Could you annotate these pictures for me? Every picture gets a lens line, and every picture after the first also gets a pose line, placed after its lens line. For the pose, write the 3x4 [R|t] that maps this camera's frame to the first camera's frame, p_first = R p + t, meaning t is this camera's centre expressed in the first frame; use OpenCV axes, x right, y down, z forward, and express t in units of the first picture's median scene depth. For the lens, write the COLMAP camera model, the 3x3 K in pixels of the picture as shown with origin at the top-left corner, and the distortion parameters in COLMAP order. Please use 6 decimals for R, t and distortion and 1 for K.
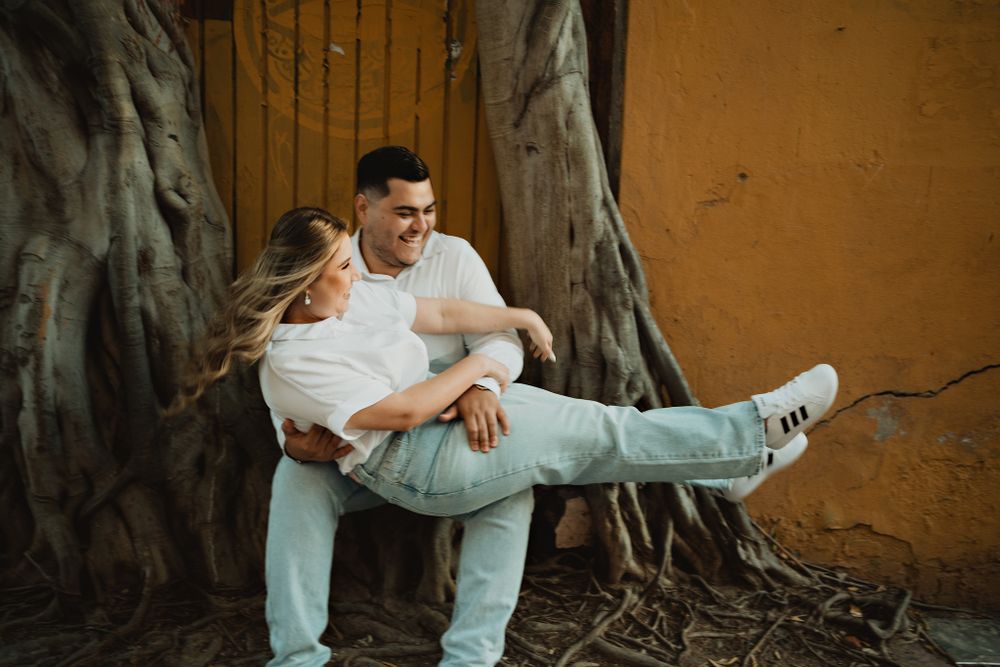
lens RADIAL K [[1005.3, 0, 500.0], [0, 1005.3, 333.5], [0, 0, 1]] dist [-0.036669, 0.172959]
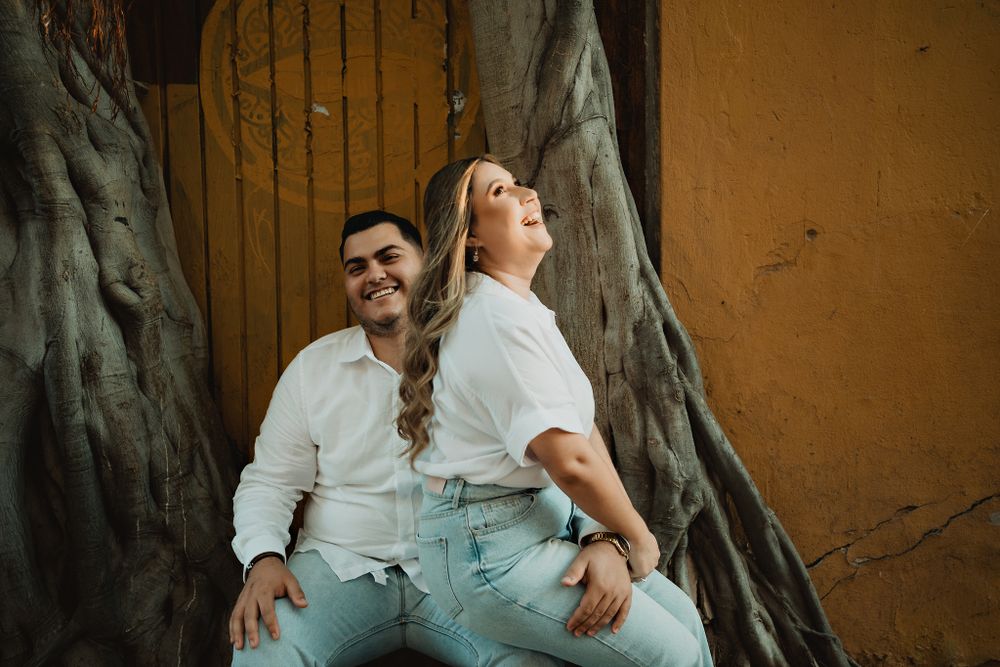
lens RADIAL K [[1005.3, 0, 500.0], [0, 1005.3, 333.5], [0, 0, 1]] dist [-0.036669, 0.172959]
pose [[0.997249, -0.043510, -0.060011, 0.034904], [0.038988, 0.996453, -0.074576, -0.024673], [0.063043, 0.072031, 0.995408, 0.180696]]
